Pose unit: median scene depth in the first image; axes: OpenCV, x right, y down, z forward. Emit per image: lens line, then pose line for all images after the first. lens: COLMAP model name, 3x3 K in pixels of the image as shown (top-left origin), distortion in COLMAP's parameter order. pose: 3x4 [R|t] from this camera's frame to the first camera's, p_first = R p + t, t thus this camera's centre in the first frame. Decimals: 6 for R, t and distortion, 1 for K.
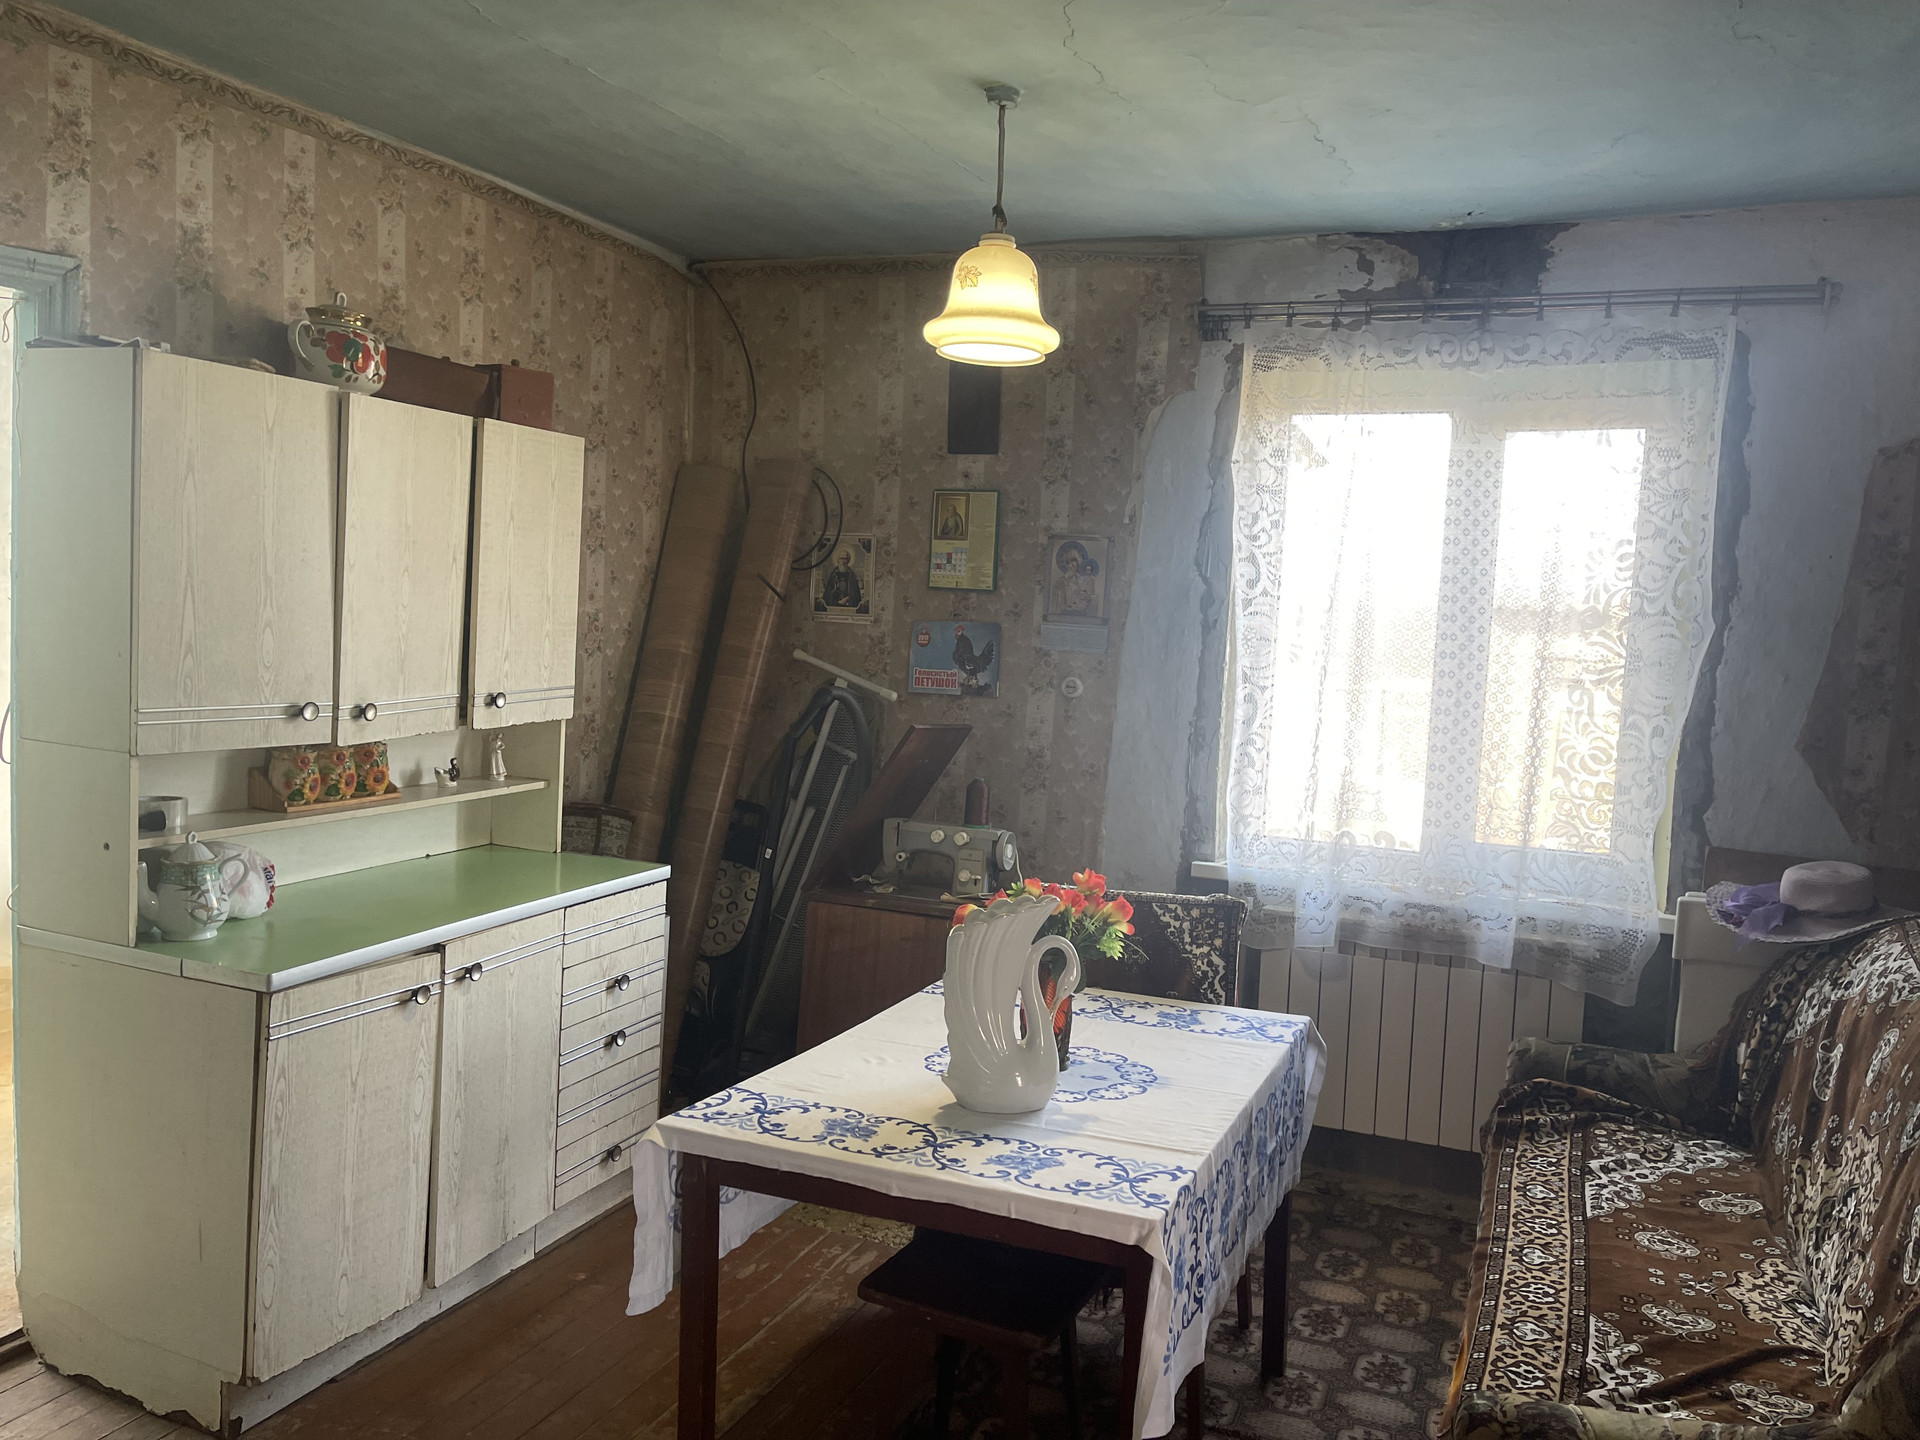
lens RADIAL K [[1446.4, 0, 973.8], [0, 1446.4, 733.1], [0, 0, 1]] dist [0.044816, -0.009392]
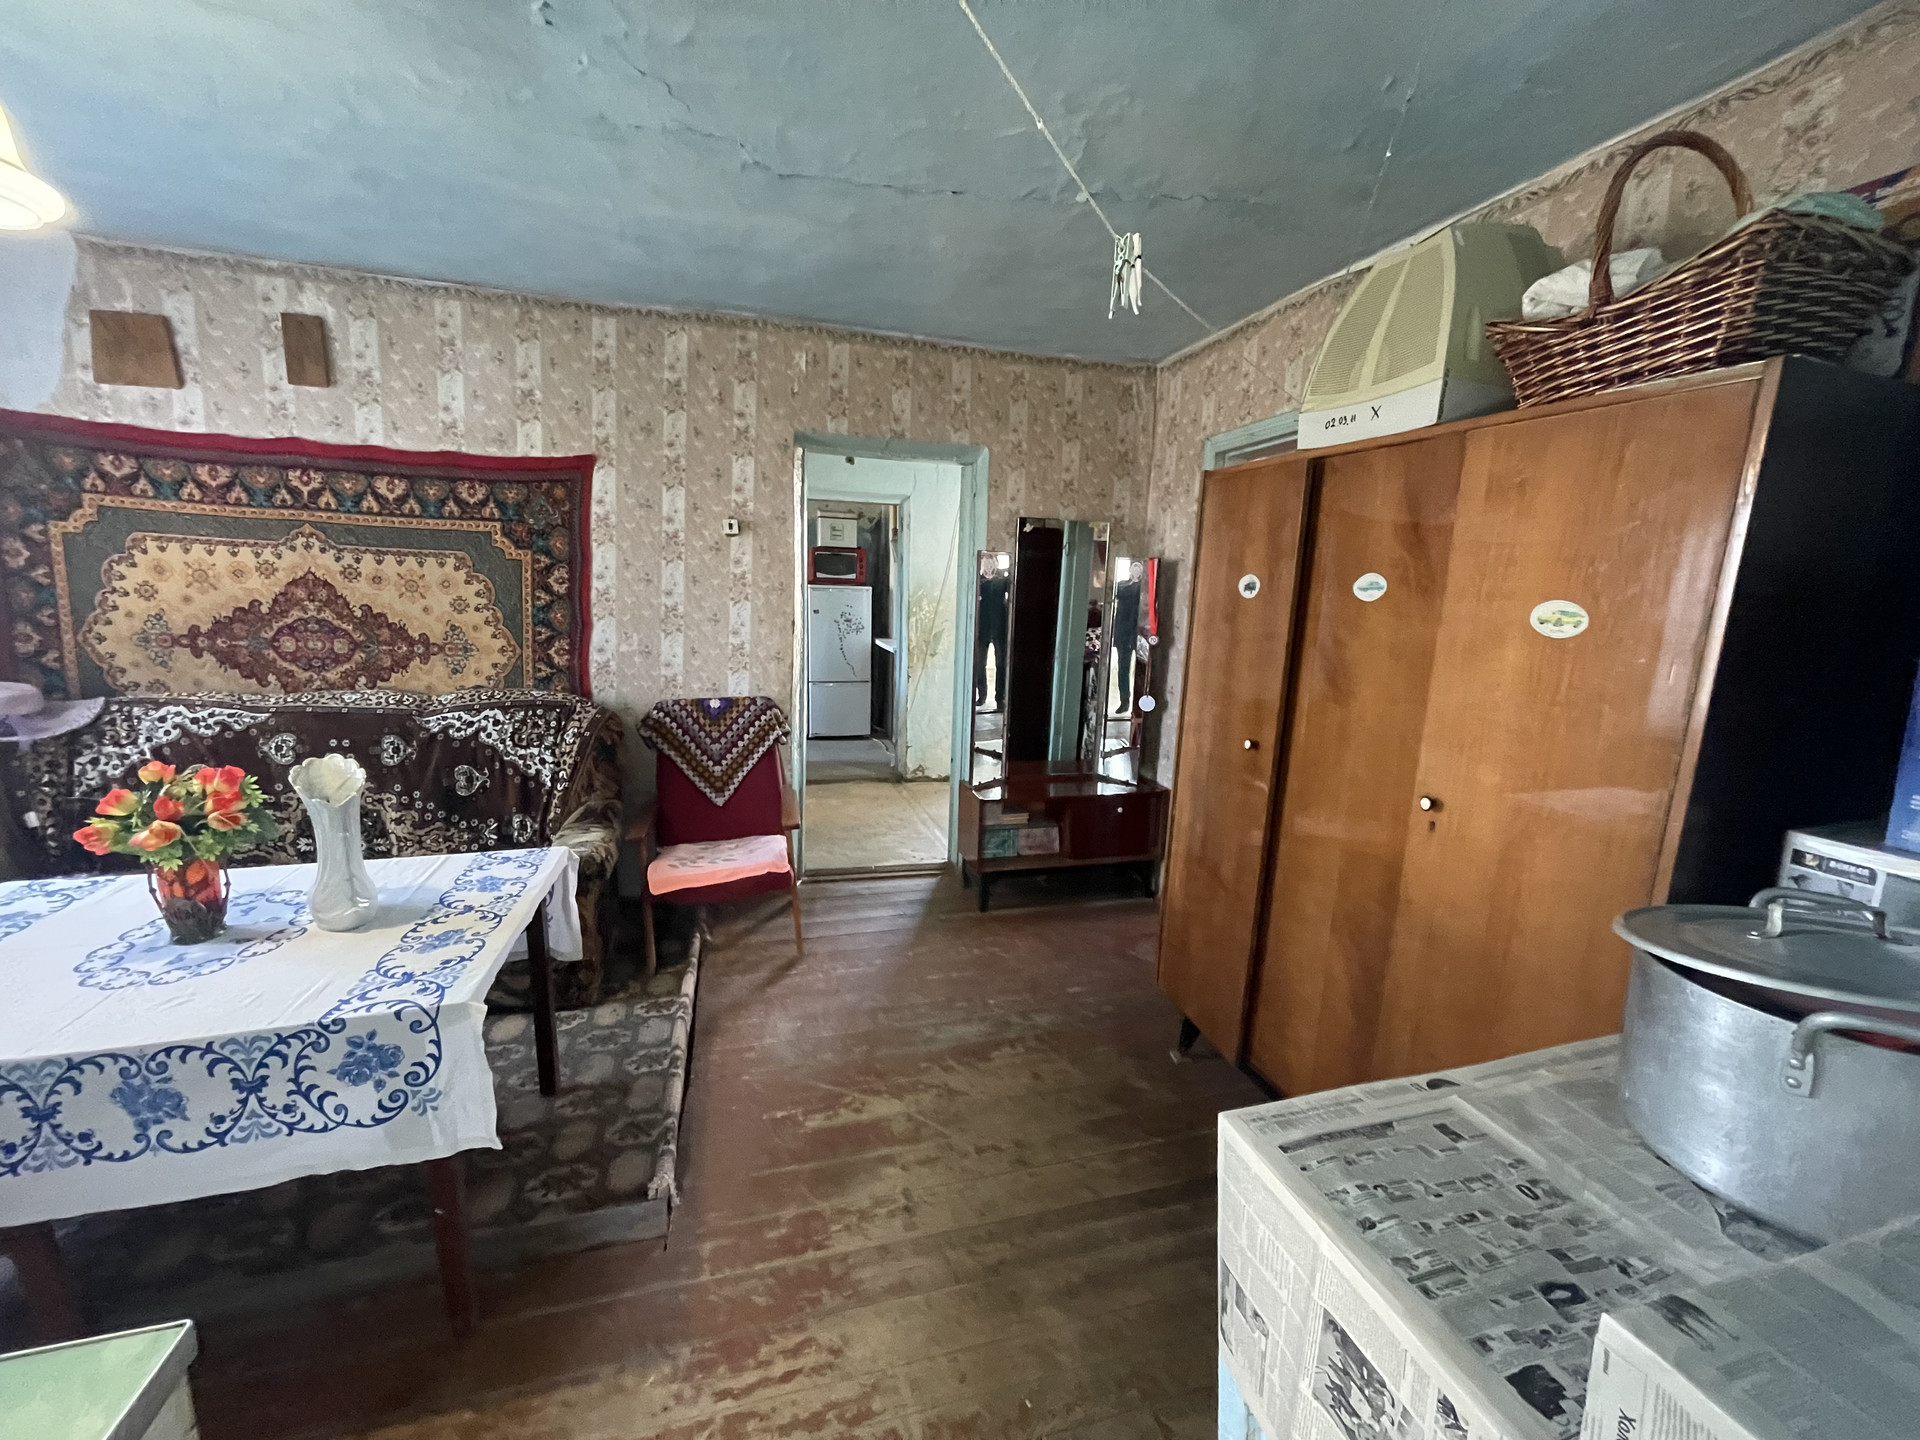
lens RADIAL K [[770.7, 0, 973.5], [0, 770.7, 709.5], [0, 0, 1]] dist [0.000244, 0.000662]
pose [[-0.622853, -0.187648, 0.759502, -0.507613], [0.006093, 0.969616, 0.244557, -0.056776], [-0.782315, 0.156950, -0.602785, 0.585308]]
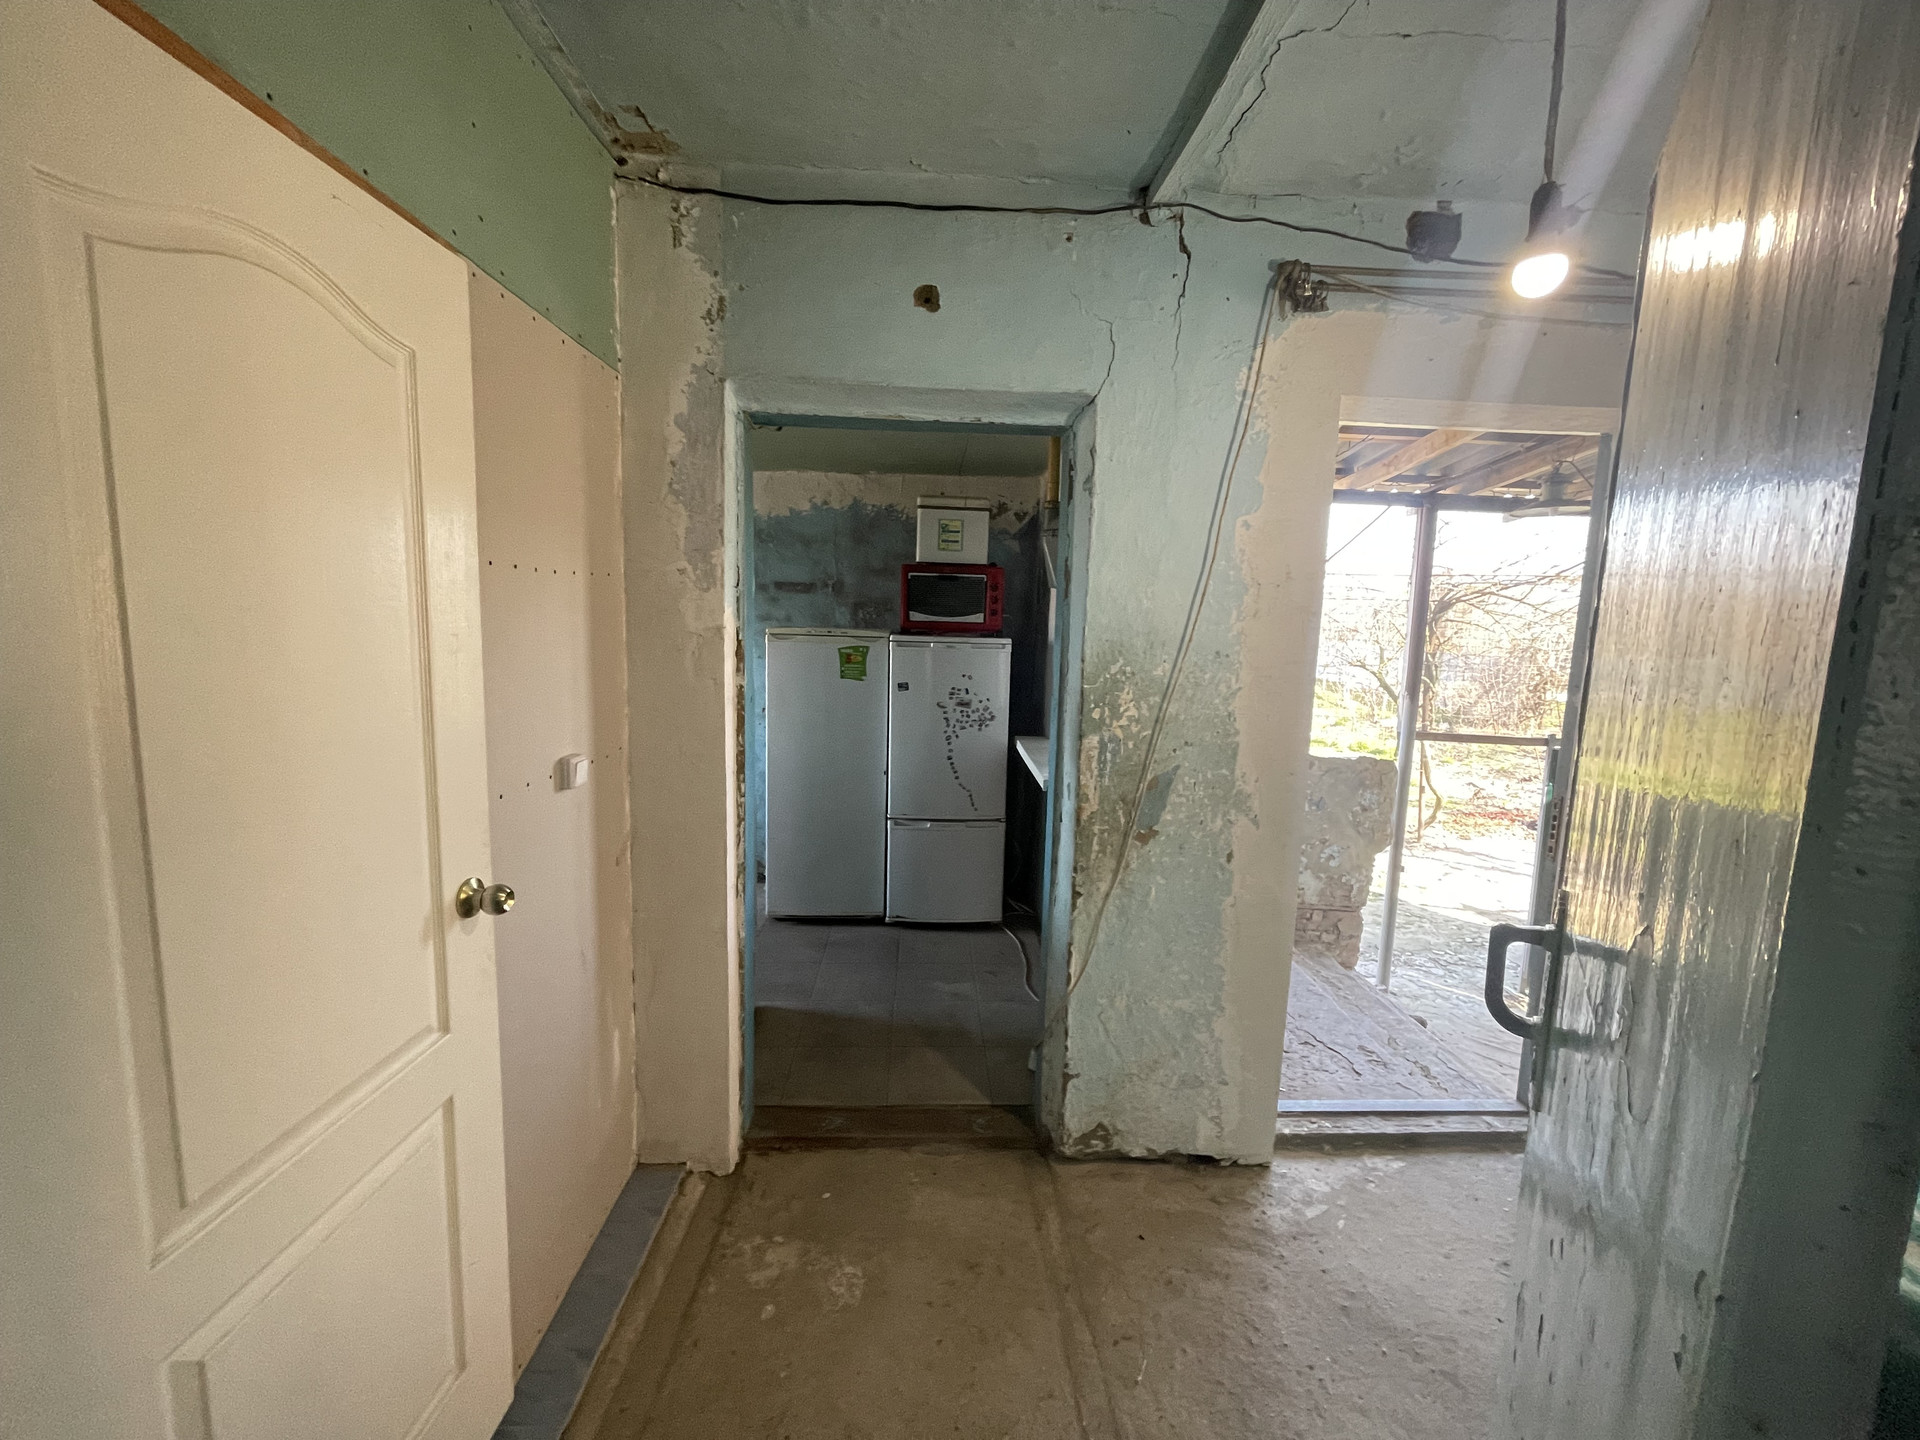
lens RADIAL K [[770.7, 0, 967.1], [0, 770.7, 715.0], [0, 0, 1]] dist [0.000244, 0.000662]
pose [[-0.423892, -0.172396, 0.889154, 0.257465], [0.026906, 0.978887, 0.202622, 0.005636], [-0.905313, 0.109813, -0.410304, 0.072405]]
